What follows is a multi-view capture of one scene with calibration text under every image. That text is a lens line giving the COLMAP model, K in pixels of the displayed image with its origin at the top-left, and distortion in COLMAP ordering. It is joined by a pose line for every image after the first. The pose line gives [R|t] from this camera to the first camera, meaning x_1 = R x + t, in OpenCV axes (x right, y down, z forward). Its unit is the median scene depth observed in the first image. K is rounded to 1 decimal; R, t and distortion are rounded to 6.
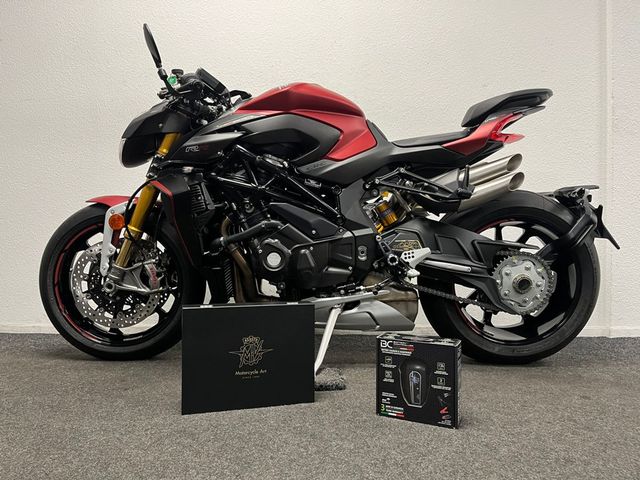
lens RADIAL K [[492.6, 0, 320.0], [0, 492.6, 240.0], [0, 0, 1]] dist [0.044464, -0.000946]
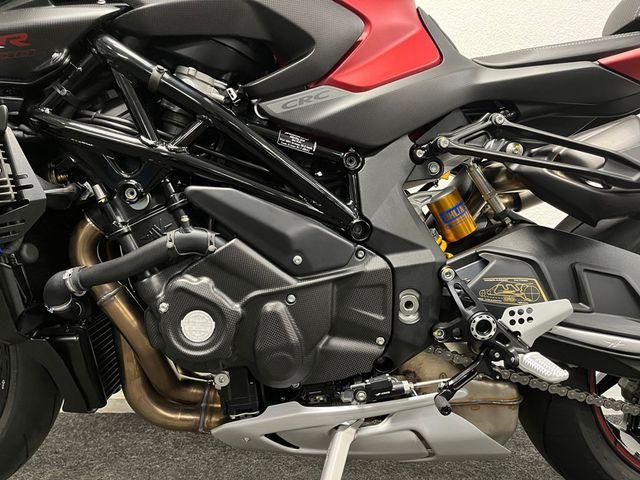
lens RADIAL K [[492.6, 0, 320.0], [0, 492.6, 240.0], [0, 0, 1]] dist [0.044464, -0.000946]
pose [[0.999258, 0.013625, 0.036017, -0.008864], [-0.014409, 0.999663, 0.021615, -0.040593], [-0.035710, -0.022118, 0.999117, 0.570187]]
